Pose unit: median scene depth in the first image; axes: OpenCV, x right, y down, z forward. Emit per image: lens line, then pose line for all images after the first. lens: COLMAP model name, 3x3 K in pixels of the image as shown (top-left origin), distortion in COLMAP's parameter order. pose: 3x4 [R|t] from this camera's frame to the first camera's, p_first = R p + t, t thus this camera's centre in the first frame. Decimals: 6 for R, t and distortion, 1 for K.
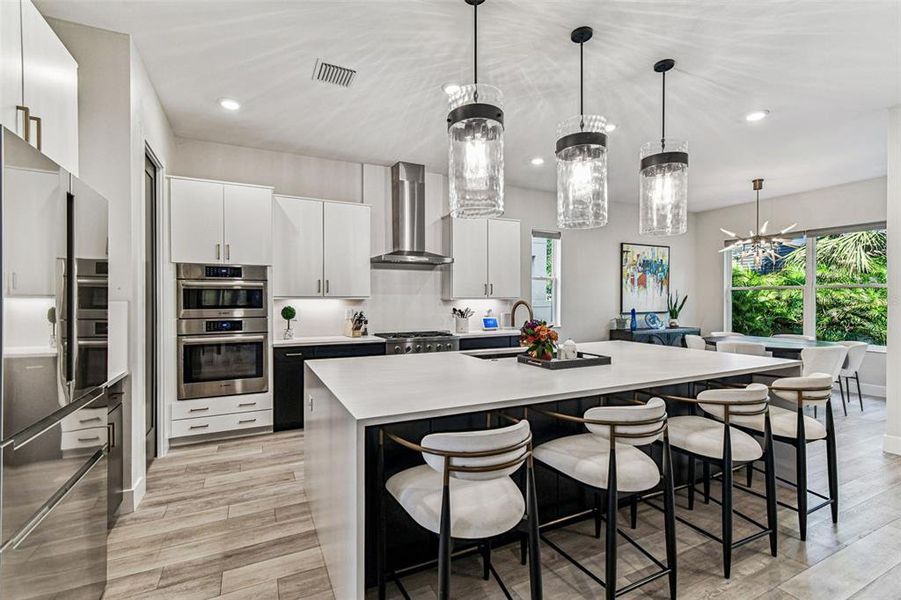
lens RADIAL K [[415.0, 0, 448.7], [0, 415.0, 296.5], [0, 0, 1]] dist [0.005982, -0.000865]
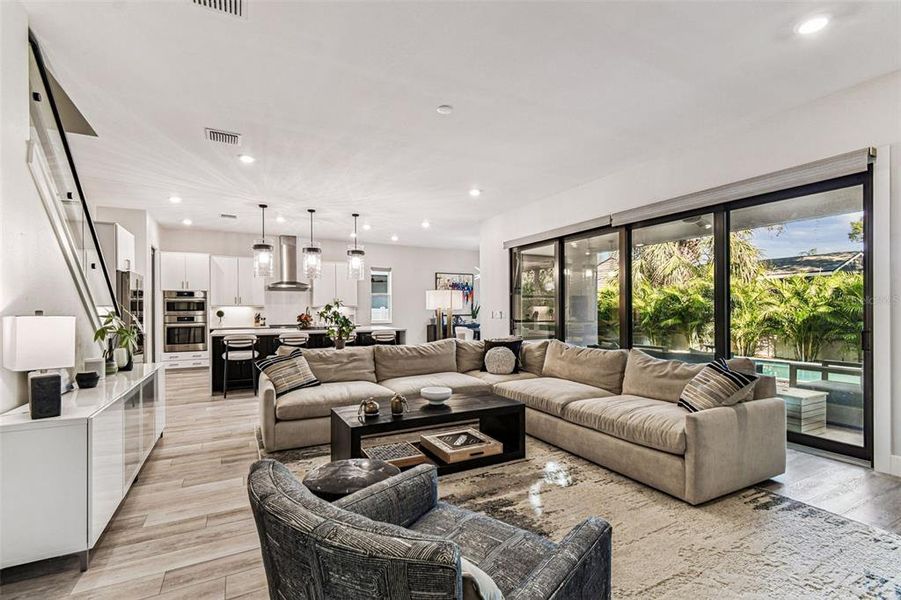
lens RADIAL K [[415.0, 0, 446.6], [0, 415.0, 306.1], [0, 0, 1]] dist [0.005982, -0.000865]
pose [[0.999992, -0.003369, 0.002265, 0.712372], [0.003371, 0.999994, -0.000929, 0.008293], [-0.002261, 0.000937, 0.999997, -1.024679]]
